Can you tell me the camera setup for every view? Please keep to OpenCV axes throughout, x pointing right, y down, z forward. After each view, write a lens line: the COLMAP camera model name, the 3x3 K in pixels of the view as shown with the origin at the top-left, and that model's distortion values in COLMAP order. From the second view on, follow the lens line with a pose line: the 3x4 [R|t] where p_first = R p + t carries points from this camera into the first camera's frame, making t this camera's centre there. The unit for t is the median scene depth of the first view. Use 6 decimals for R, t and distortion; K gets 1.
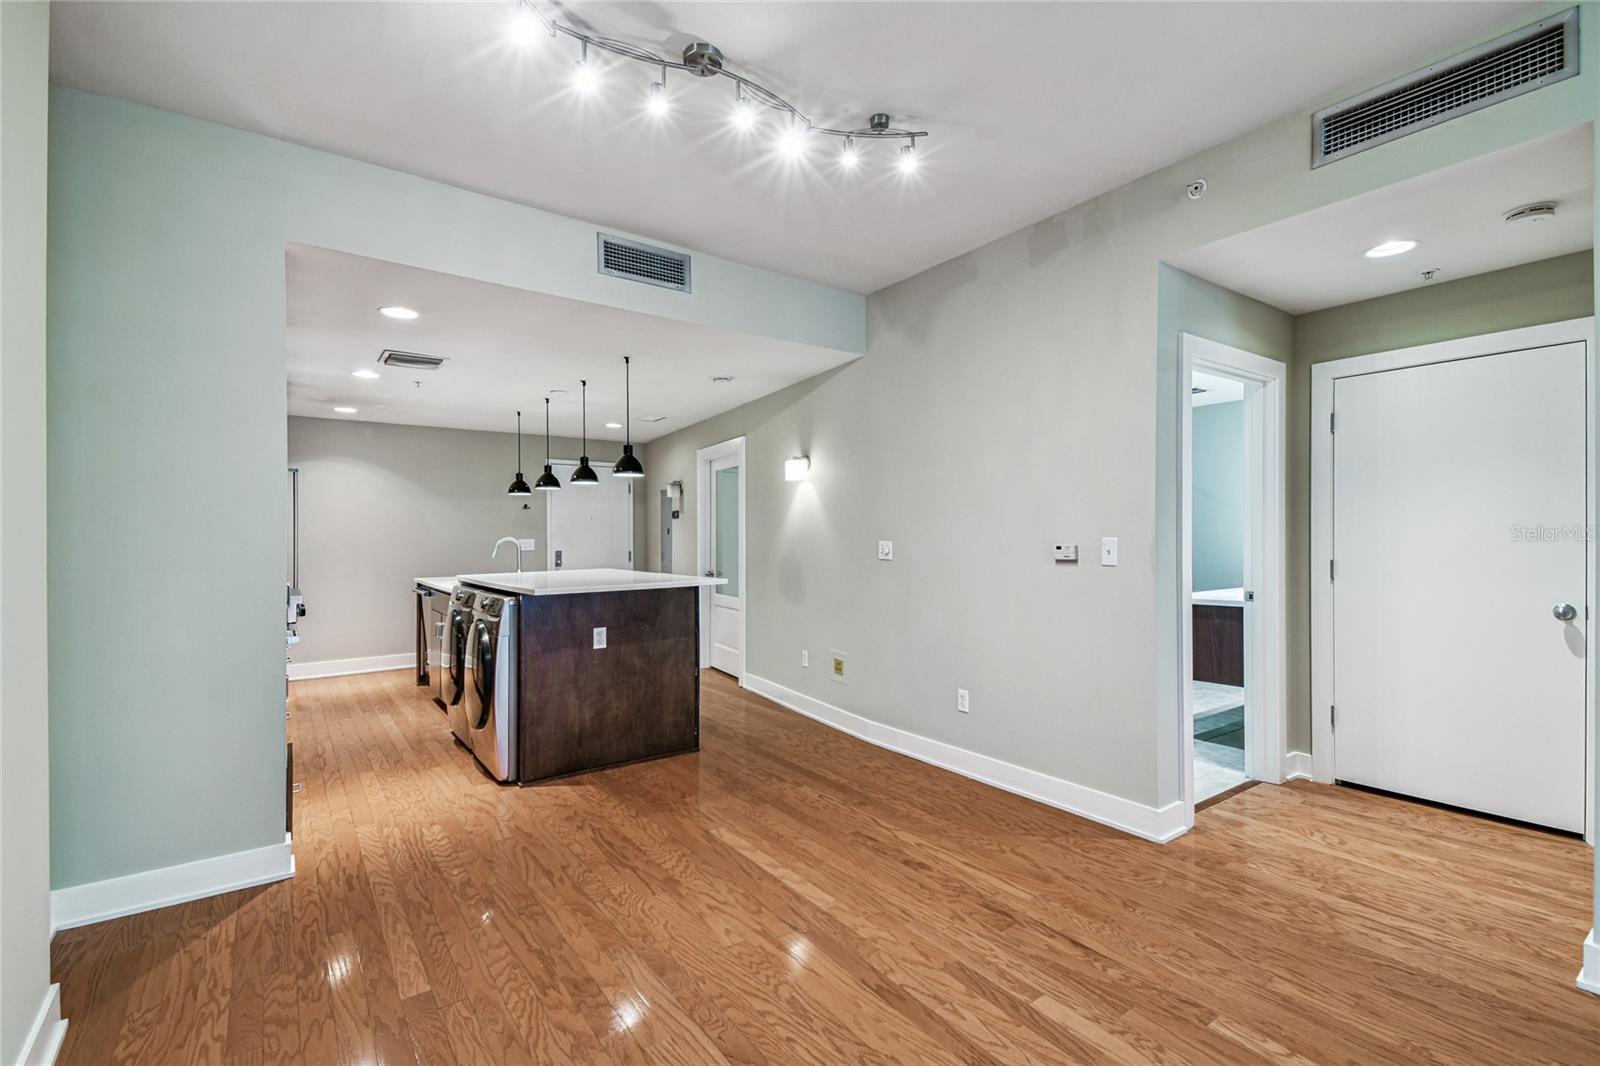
lens RADIAL K [[718.6, 0, 813.6], [0, 718.6, 528.3], [0, 0, 1]] dist [0.034407, -0.019413]
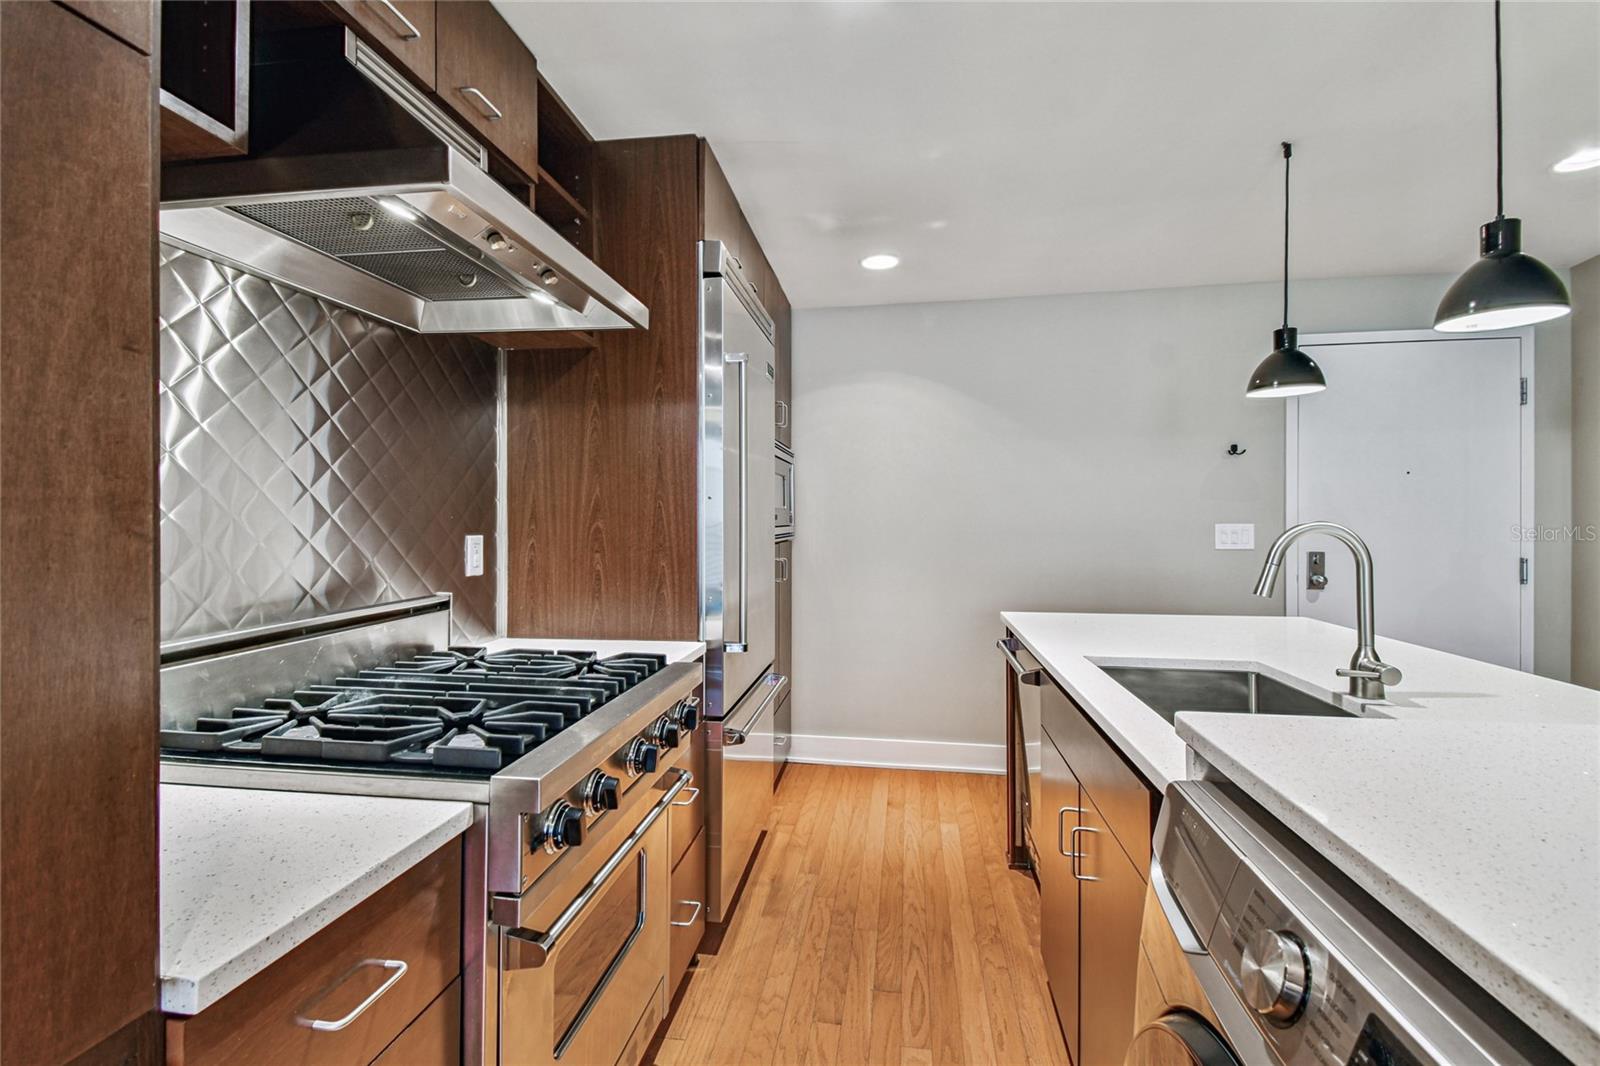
lens RADIAL K [[718.6, 0, 781.5], [0, 718.6, 530.0], [0, 0, 1]] dist [0.034407, -0.019413]
pose [[0.689621, 0.020102, -0.723891, -0.497839], [0.002525, 0.999542, 0.030162, 0.009491], [0.724166, -0.022628, 0.689255, 0.918137]]
